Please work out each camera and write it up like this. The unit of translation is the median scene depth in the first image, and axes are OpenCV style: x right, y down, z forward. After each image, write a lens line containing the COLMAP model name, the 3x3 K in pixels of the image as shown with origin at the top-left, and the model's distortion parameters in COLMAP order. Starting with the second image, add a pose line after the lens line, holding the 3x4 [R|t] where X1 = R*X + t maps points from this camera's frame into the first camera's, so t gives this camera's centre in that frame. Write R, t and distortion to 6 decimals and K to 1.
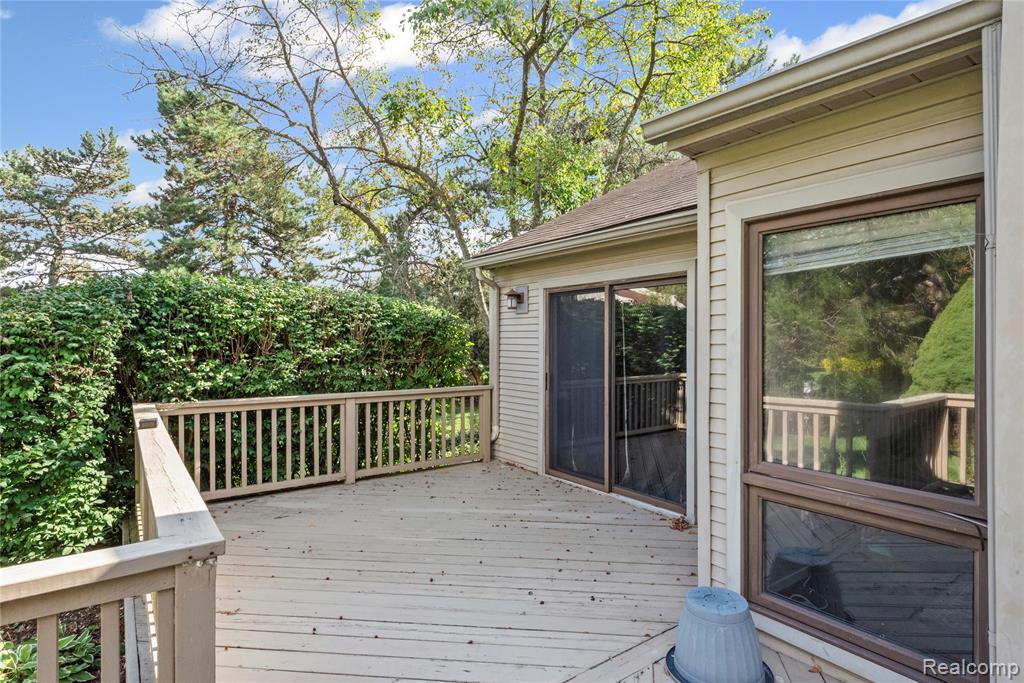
lens RADIAL K [[546.8, 0, 517.1], [0, 546.8, 343.0], [0, 0, 1]] dist [0.004601, 0.001274]
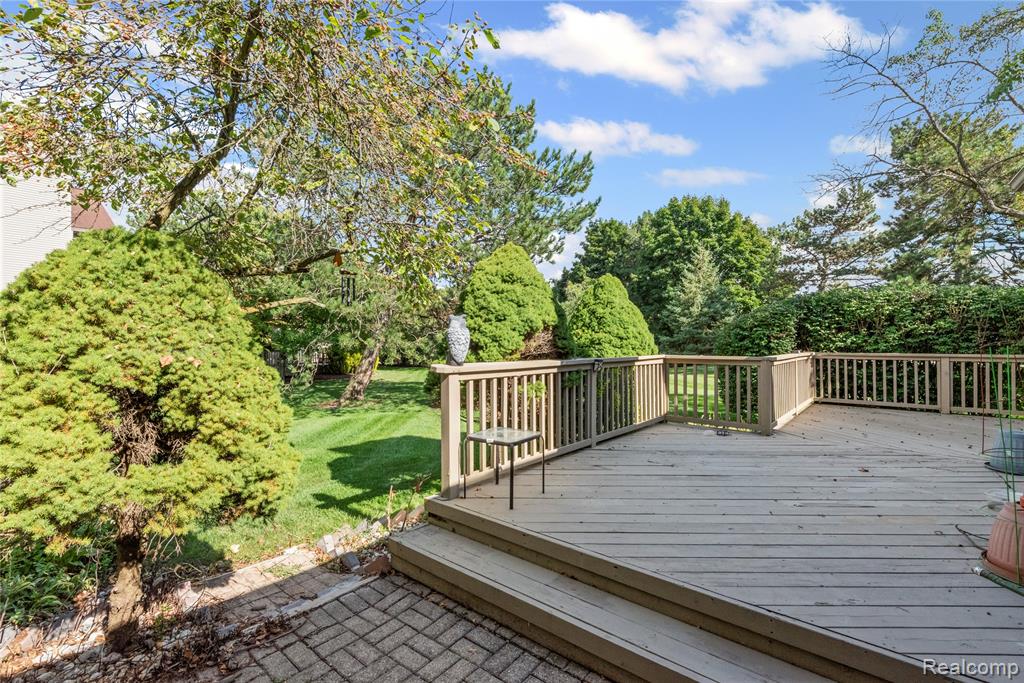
lens RADIAL K [[450.7, 0, 512.0], [0, 450.7, 341.5], [0, 0, 1]] dist [0.001058, 0.000218]
pose [[0.242842, -0.006107, -0.970047, 0.481023], [-0.000692, 0.999979, -0.006469, 0.051170], [0.970066, 0.002243, 0.242832, -0.365855]]
